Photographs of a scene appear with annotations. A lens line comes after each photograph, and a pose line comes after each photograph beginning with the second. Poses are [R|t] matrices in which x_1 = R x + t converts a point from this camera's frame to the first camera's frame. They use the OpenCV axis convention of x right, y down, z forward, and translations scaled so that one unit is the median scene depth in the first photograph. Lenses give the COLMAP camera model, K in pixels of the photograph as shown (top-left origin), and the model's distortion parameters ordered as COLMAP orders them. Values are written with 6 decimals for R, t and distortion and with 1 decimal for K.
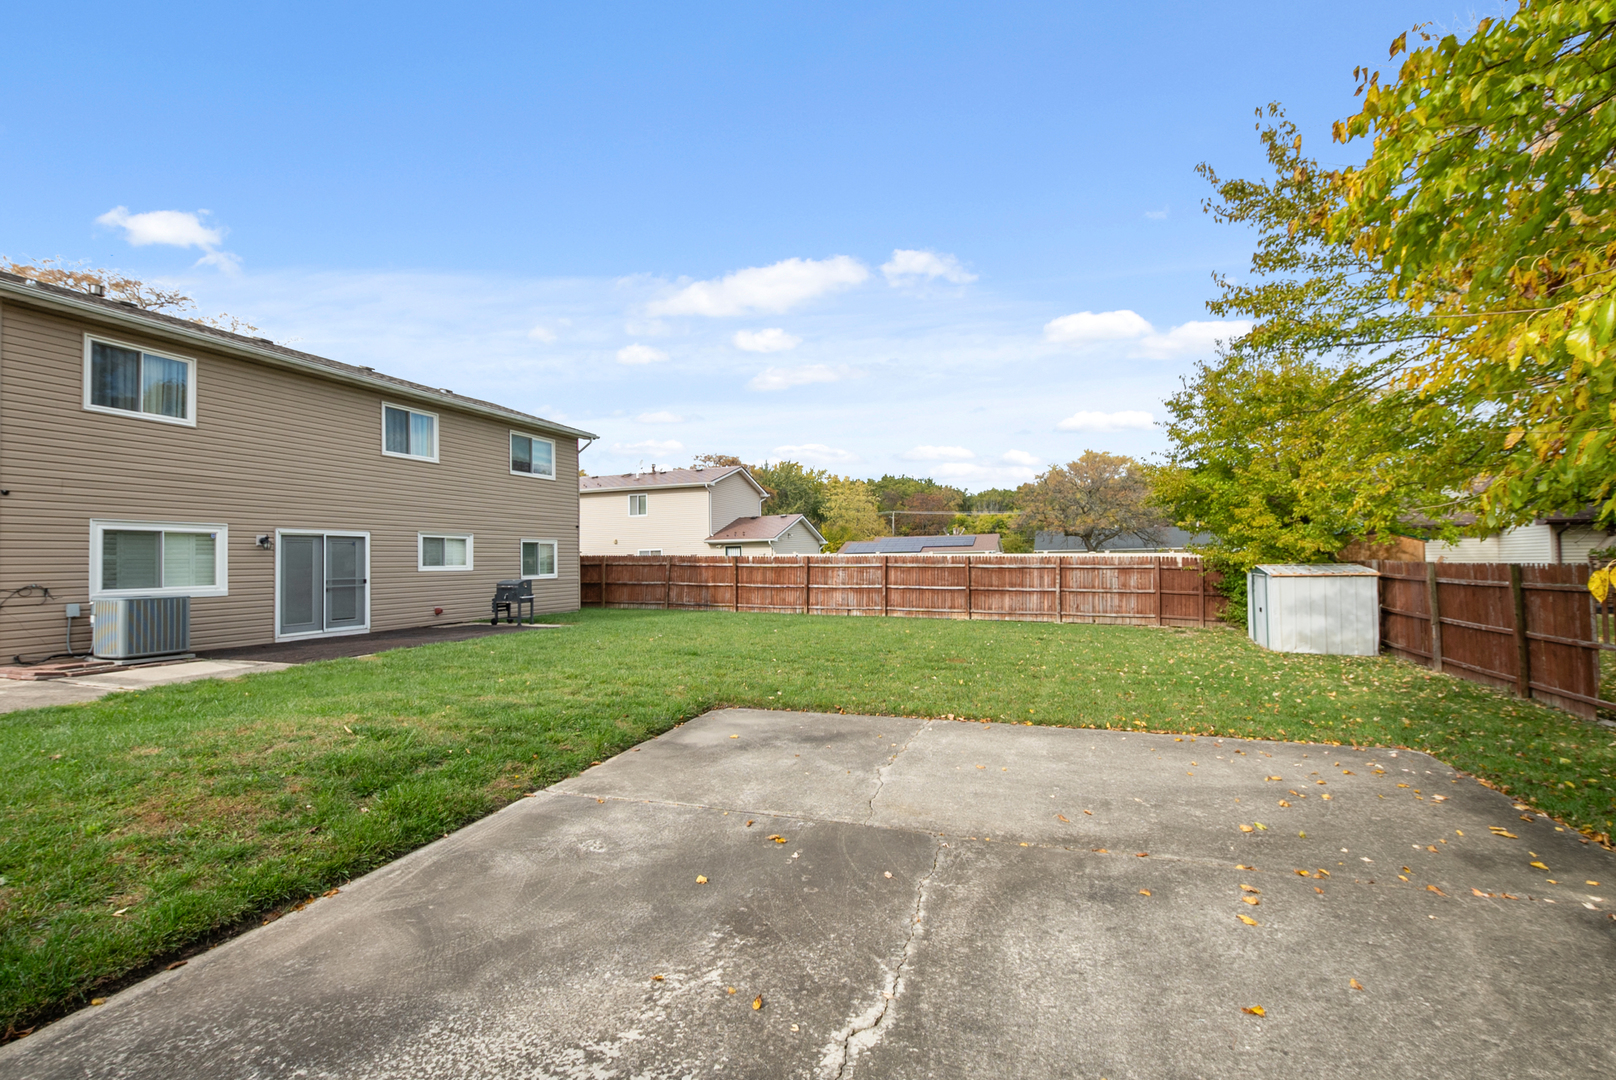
lens RADIAL K [[719.4, 0, 767.4], [0, 719.4, 547.4], [0, 0, 1]] dist [0.004719, -0.002648]
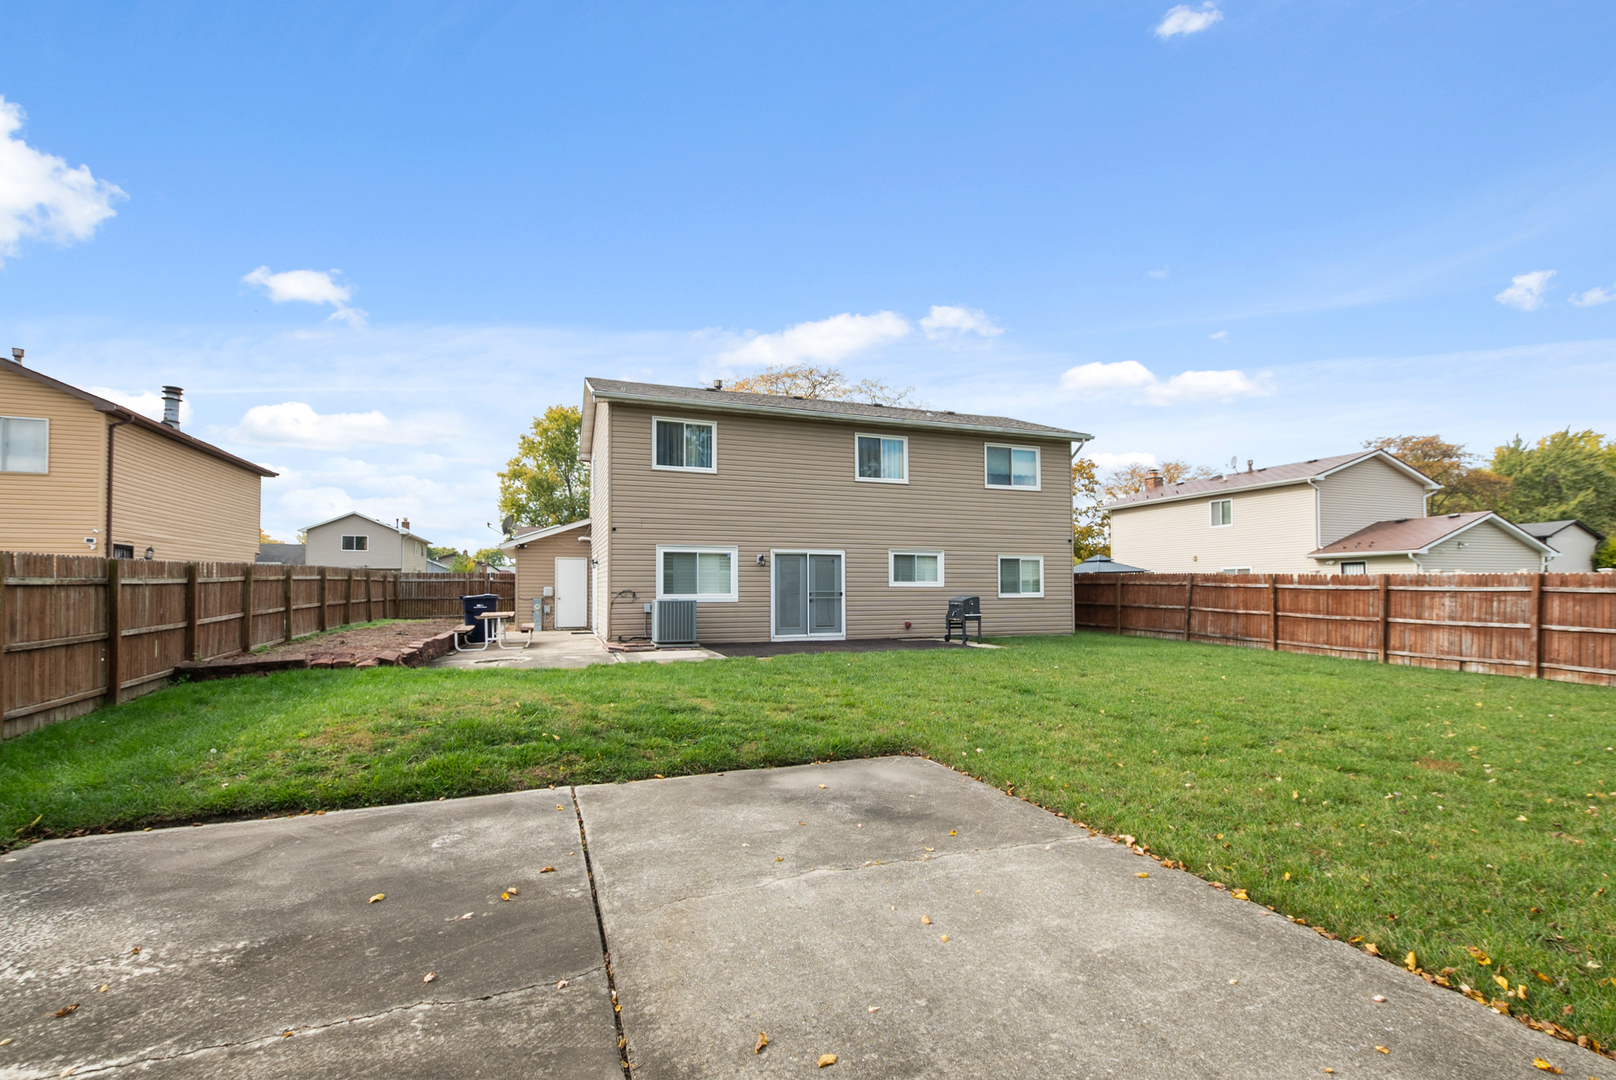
lens RADIAL K [[719.4, 0, 783.9], [0, 719.4, 570.6], [0, 0, 1]] dist [0.004719, -0.002648]
pose [[0.654737, -0.000868, -0.755856, 0.248427], [0.002898, 0.999995, 0.001362, 0.008664], [0.755851, -0.003082, 0.654736, 0.201872]]
